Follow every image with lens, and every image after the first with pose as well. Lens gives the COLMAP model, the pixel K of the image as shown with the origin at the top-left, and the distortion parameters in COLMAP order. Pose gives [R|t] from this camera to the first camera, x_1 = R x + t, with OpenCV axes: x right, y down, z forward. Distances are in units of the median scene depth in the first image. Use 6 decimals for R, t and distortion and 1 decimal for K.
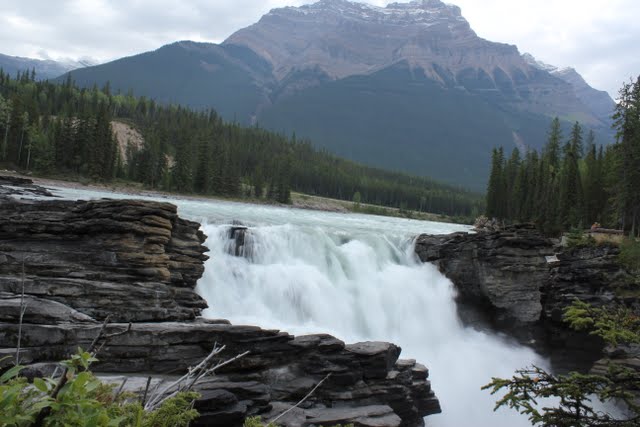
lens RADIAL K [[555.5, 0, 318.7], [0, 555.5, 212.8], [0, 0, 1]] dist [-0.131806, 0.076636]
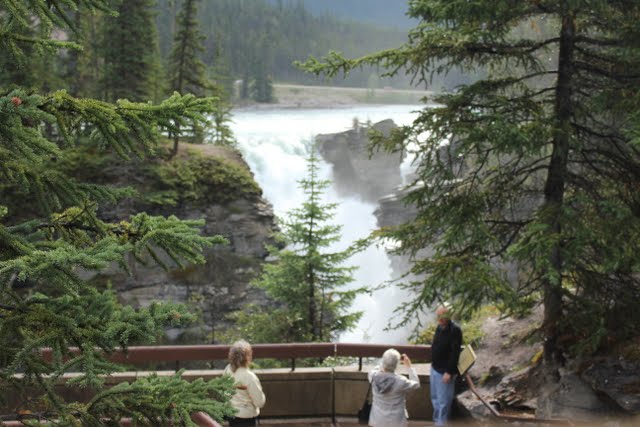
lens RADIAL K [[846.0, 0, 317.0], [0, 846.0, 209.8], [0, 0, 1]] dist [-0.032964, 0.000000]
pose [[0.994511, -0.099137, -0.033476, 0.024663], [0.102463, 0.987536, 0.119472, -0.002768], [0.021215, -0.122246, 0.992273, -0.113441]]
